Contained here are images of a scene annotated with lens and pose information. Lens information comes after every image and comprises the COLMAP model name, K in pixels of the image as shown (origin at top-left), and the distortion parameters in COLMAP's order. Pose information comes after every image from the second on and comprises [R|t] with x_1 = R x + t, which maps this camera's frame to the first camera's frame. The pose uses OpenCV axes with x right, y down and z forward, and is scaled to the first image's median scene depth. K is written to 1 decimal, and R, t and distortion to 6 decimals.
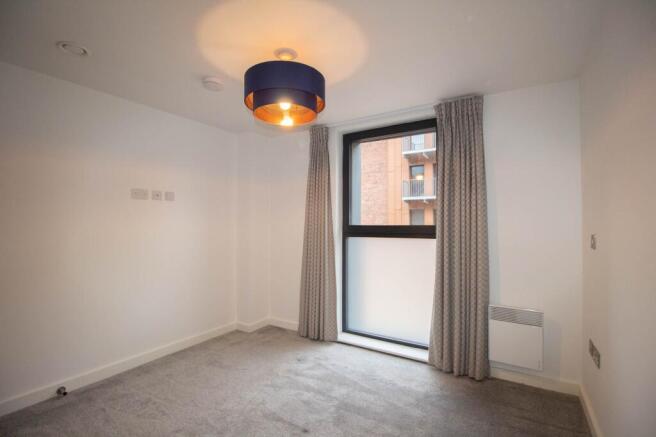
lens RADIAL K [[305.2, 0, 332.8], [0, 305.2, 216.0], [0, 0, 1]] dist [0.001312, -0.013826]
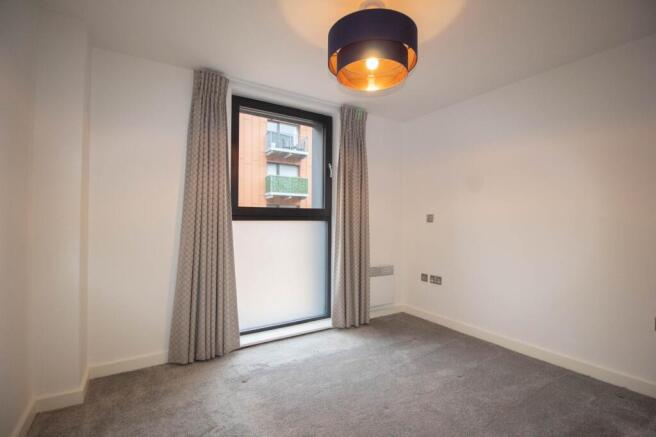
lens RADIAL K [[305.2, 0, 332.8], [0, 305.2, 216.0], [0, 0, 1]] dist [0.001312, -0.013826]
pose [[0.446056, 0.001563, 0.895004, -0.600881], [-0.026457, 0.999585, 0.011440, 0.039930], [-0.894614, -0.028781, 0.445912, 0.416943]]
